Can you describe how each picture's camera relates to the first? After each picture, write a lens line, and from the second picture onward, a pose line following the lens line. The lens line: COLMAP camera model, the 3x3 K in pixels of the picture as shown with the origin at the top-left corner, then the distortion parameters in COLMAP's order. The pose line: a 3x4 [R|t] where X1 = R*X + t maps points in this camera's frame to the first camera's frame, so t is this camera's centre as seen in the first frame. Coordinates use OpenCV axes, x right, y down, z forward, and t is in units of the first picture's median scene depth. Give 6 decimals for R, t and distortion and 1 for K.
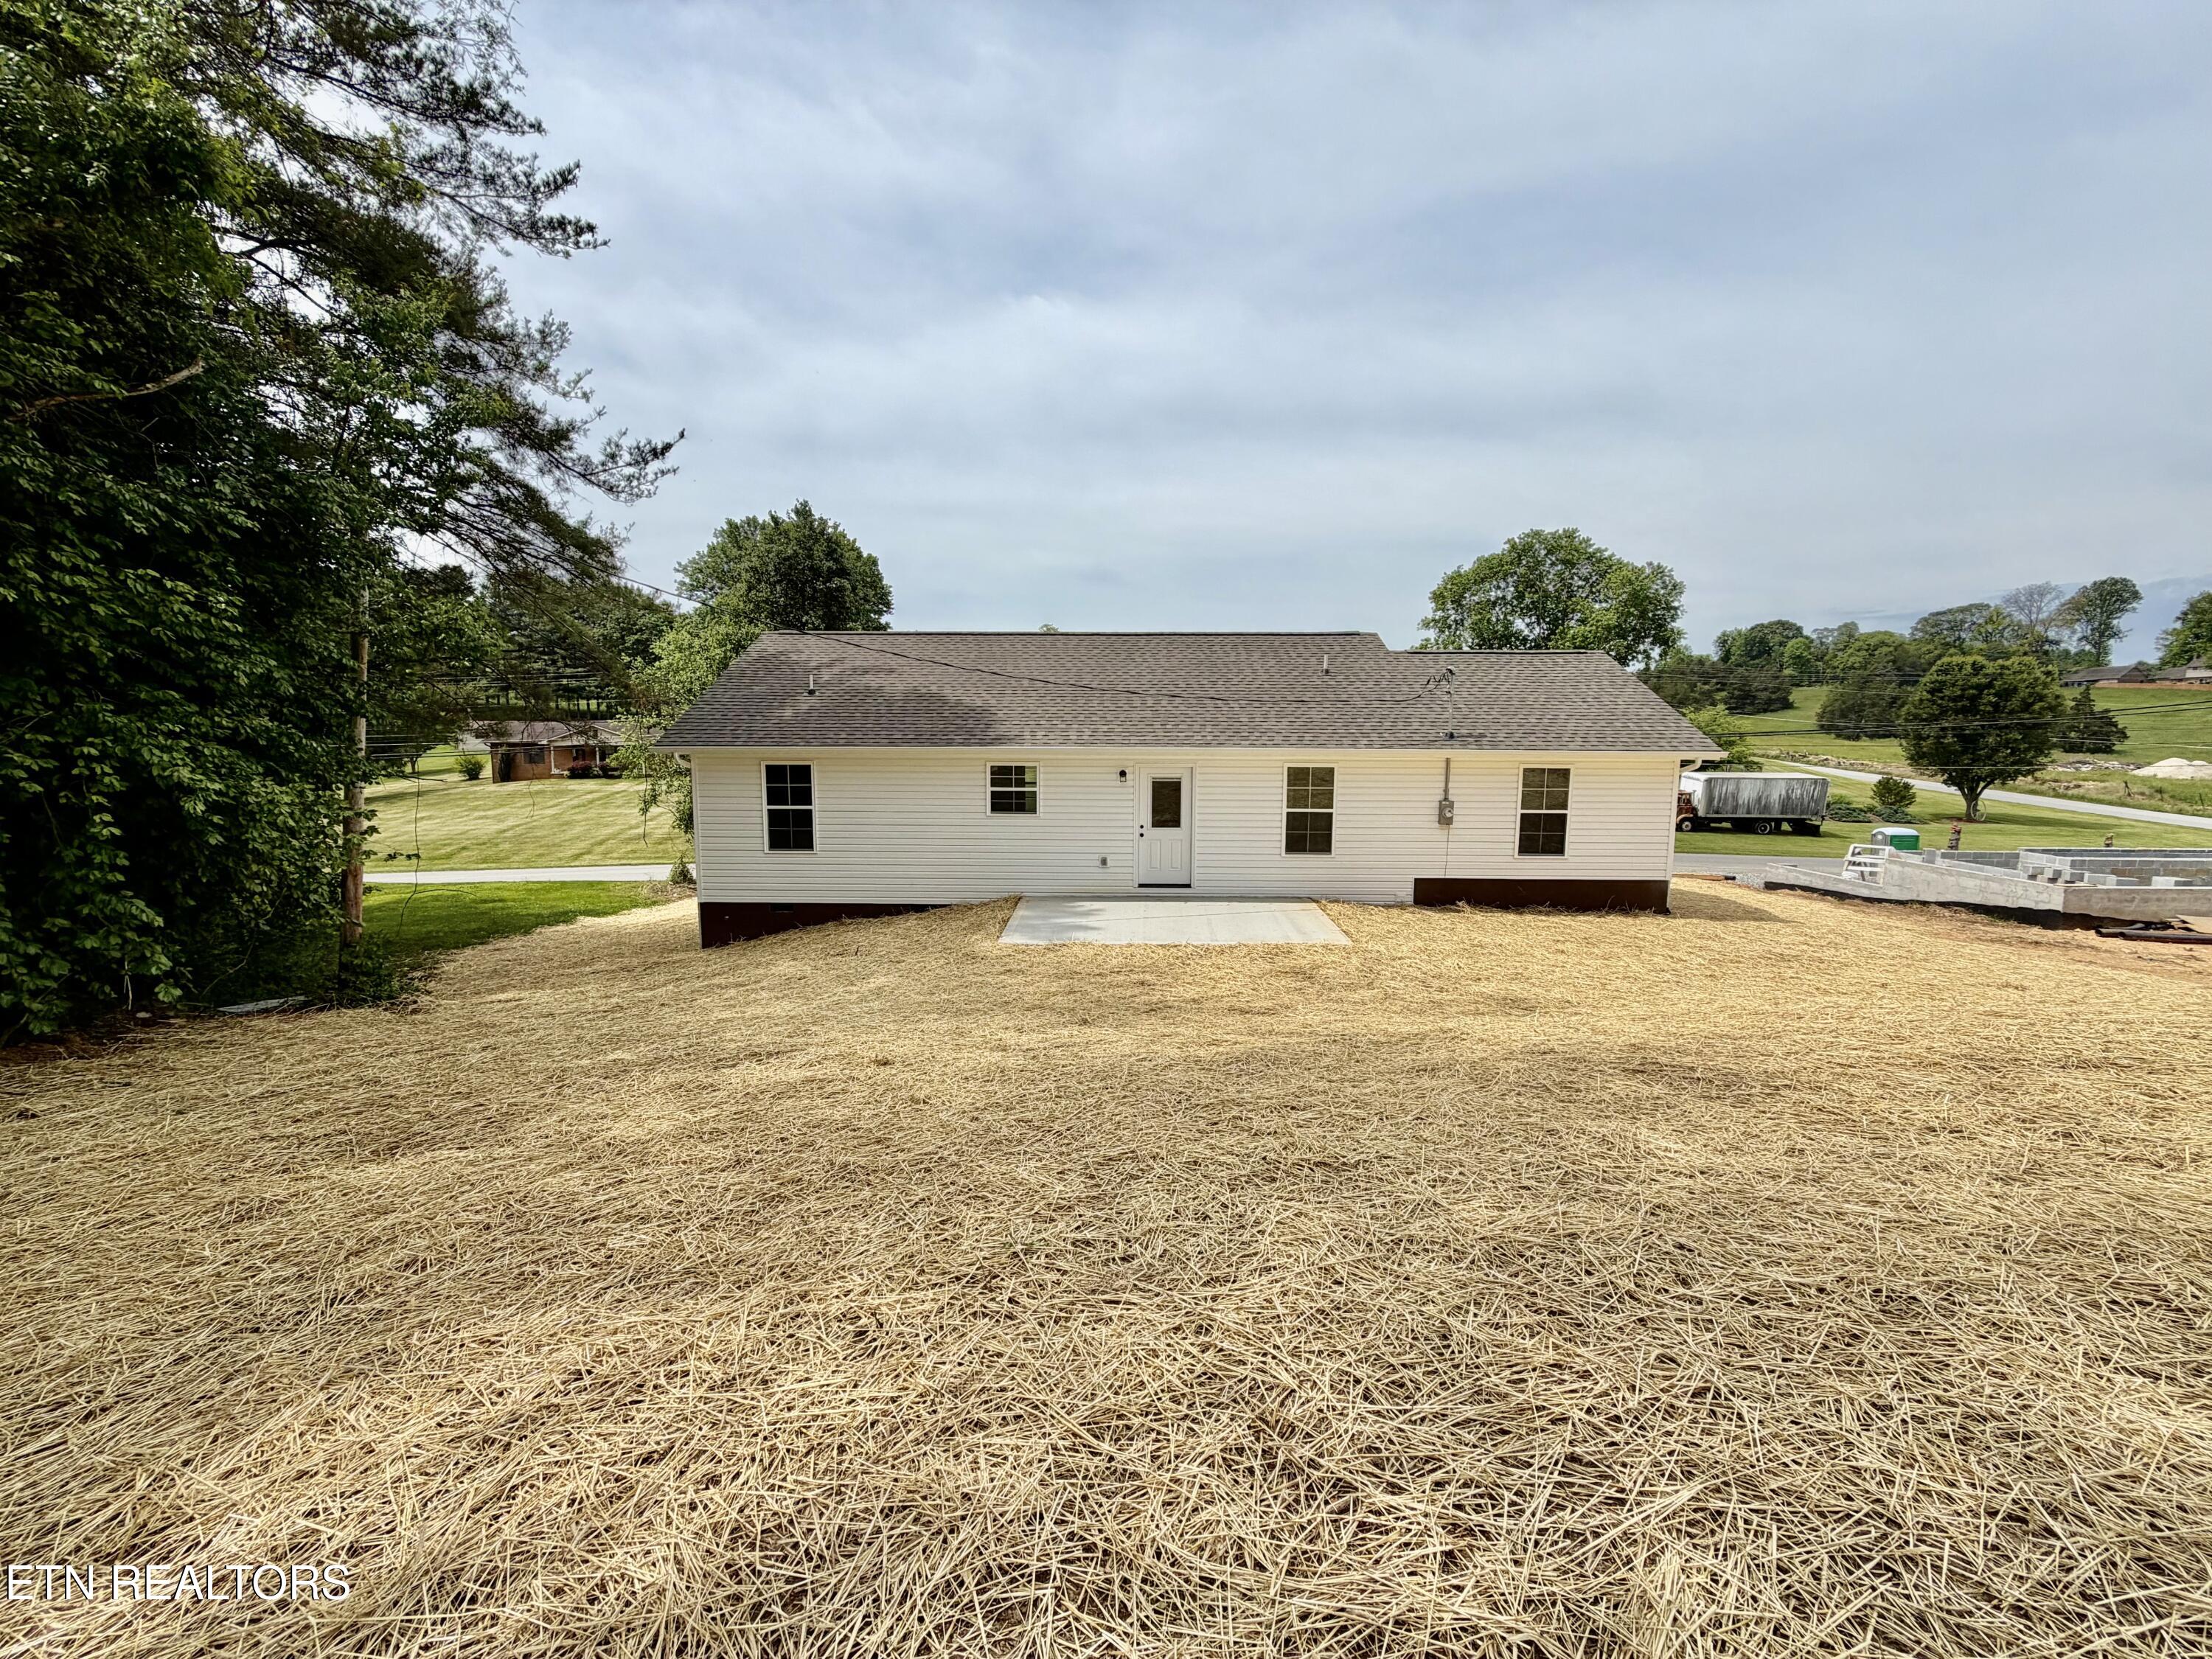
lens RADIAL K [[877.2, 0, 1113.3], [0, 877.2, 835.5], [0, 0, 1]] dist [-0.000040, 0.000099]
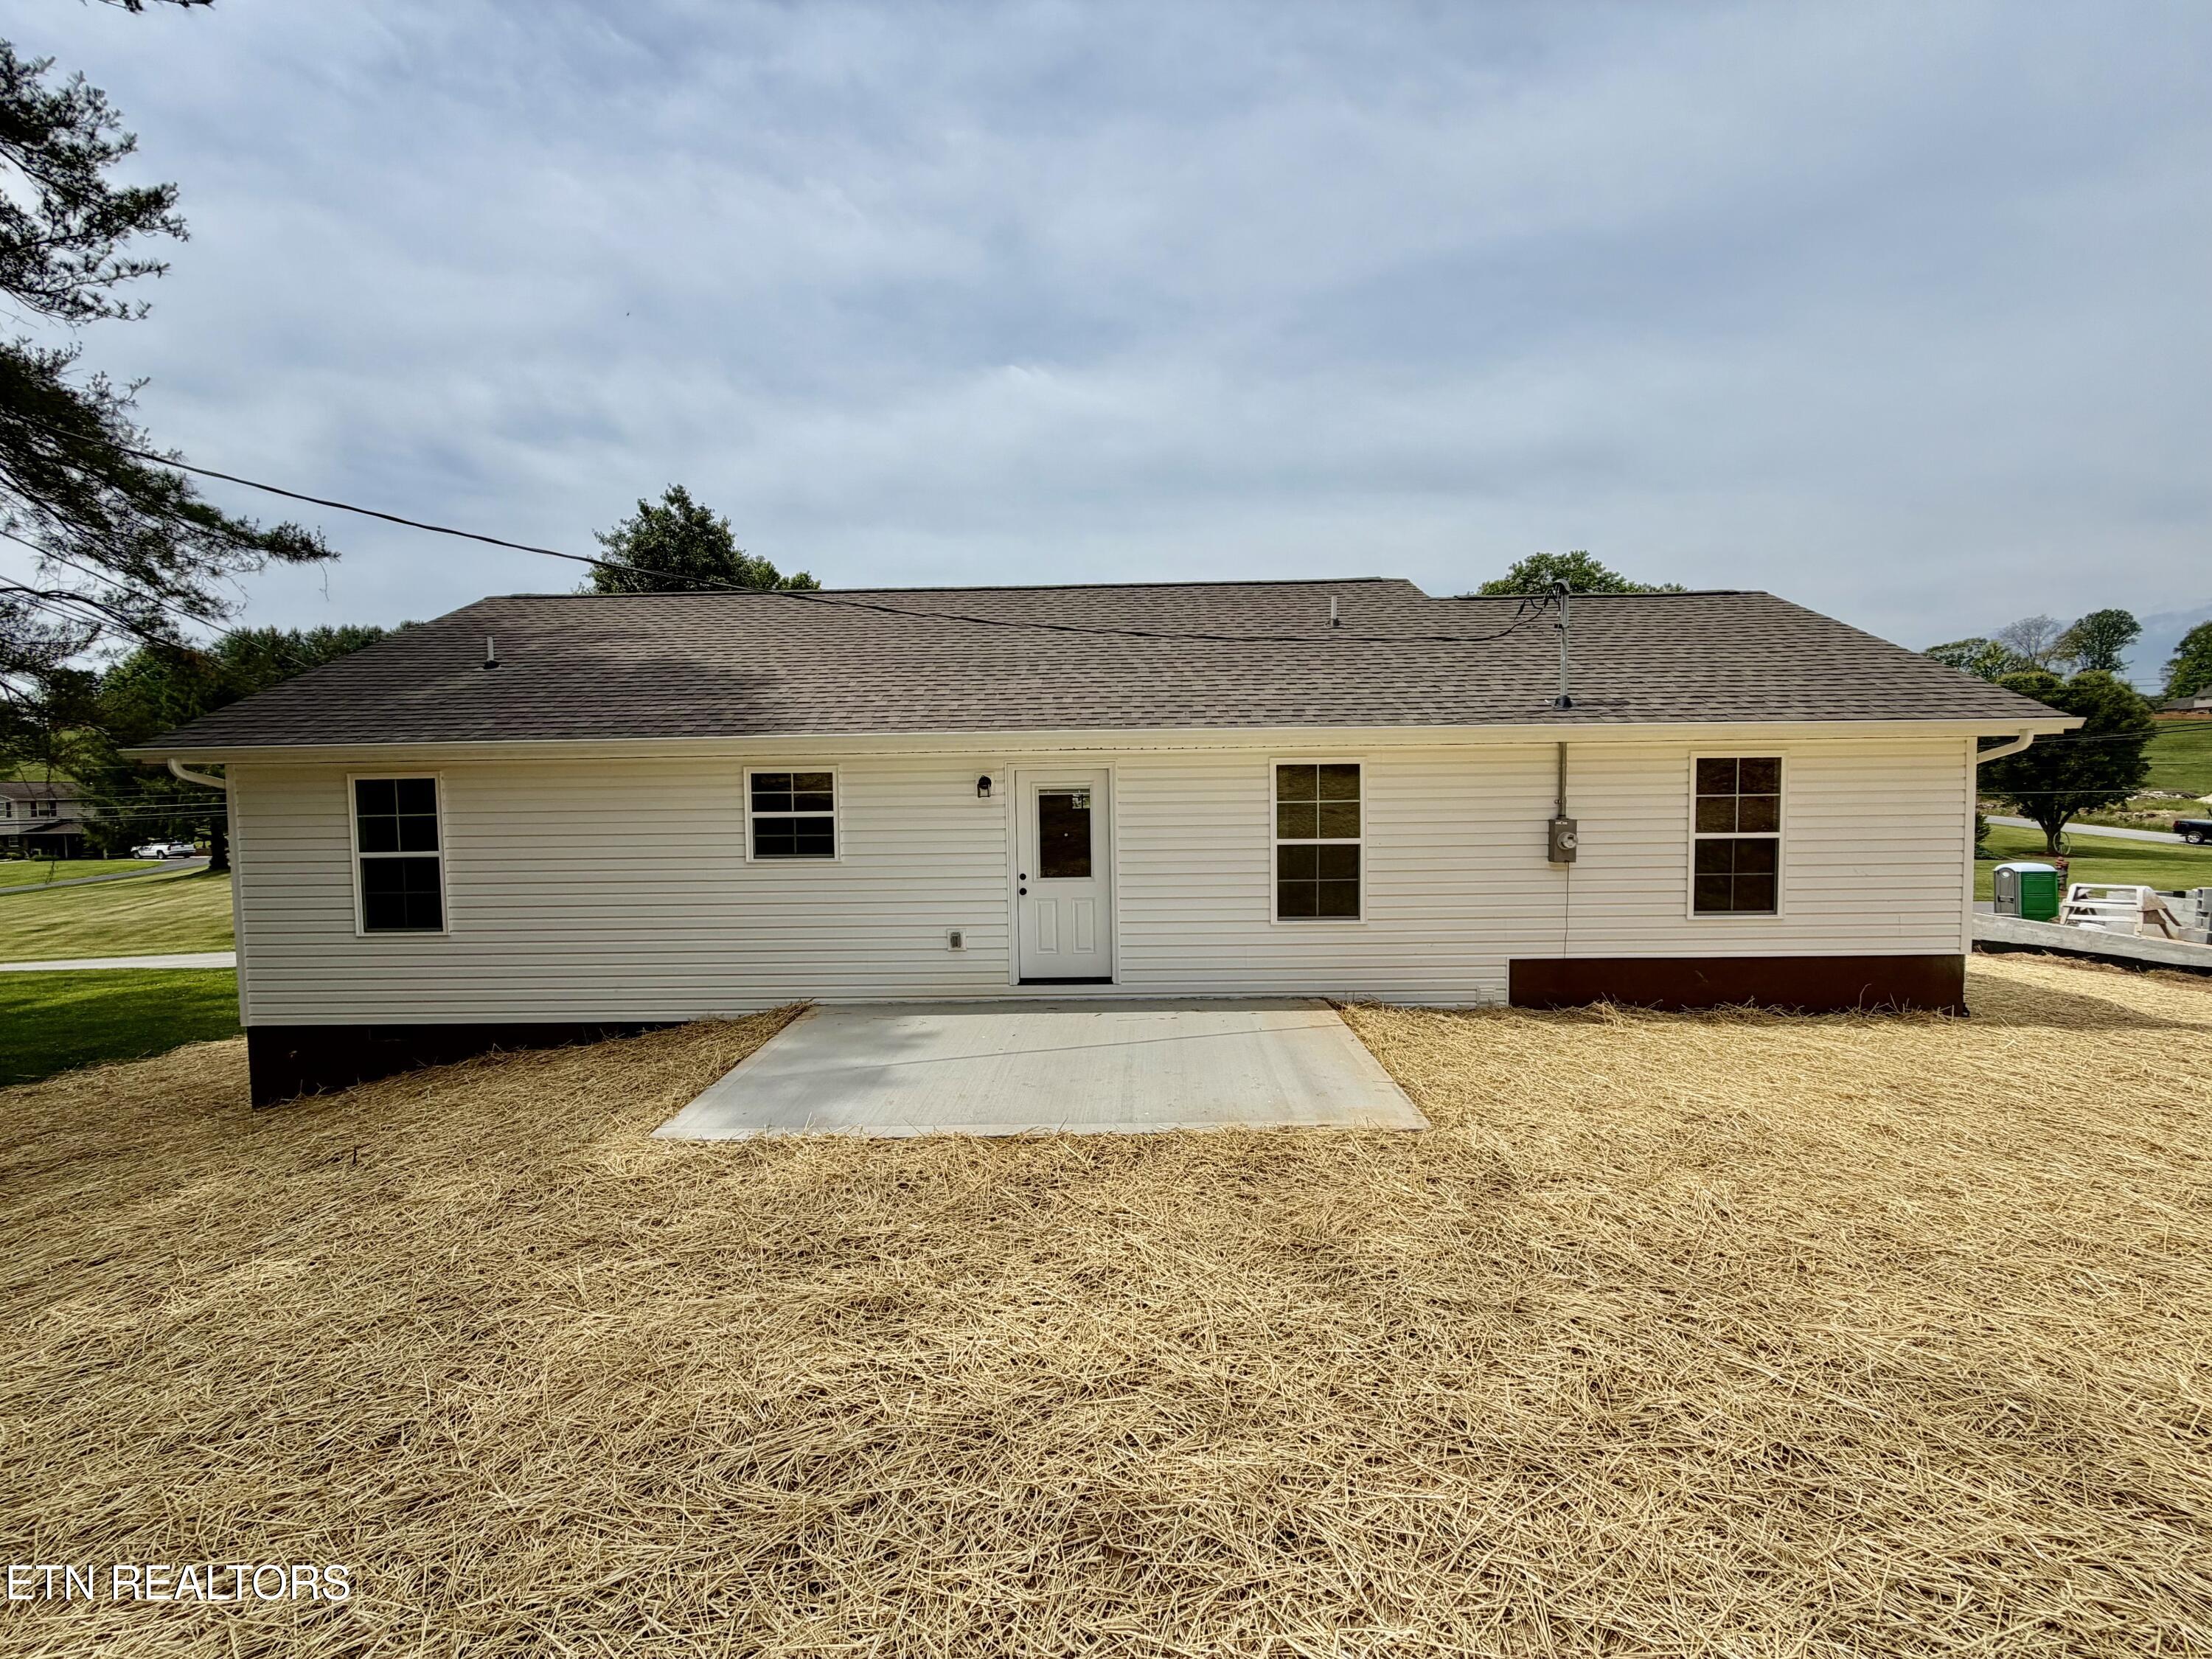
lens RADIAL K [[877.2, 0, 1096.5], [0, 877.2, 823.9], [0, 0, 1]] dist [-0.000040, 0.000099]
pose [[0.999773, -0.020576, -0.005468, 0.084214], [0.020083, 0.996697, -0.078689, 0.001500], [0.007069, 0.078562, 0.996884, 0.433185]]
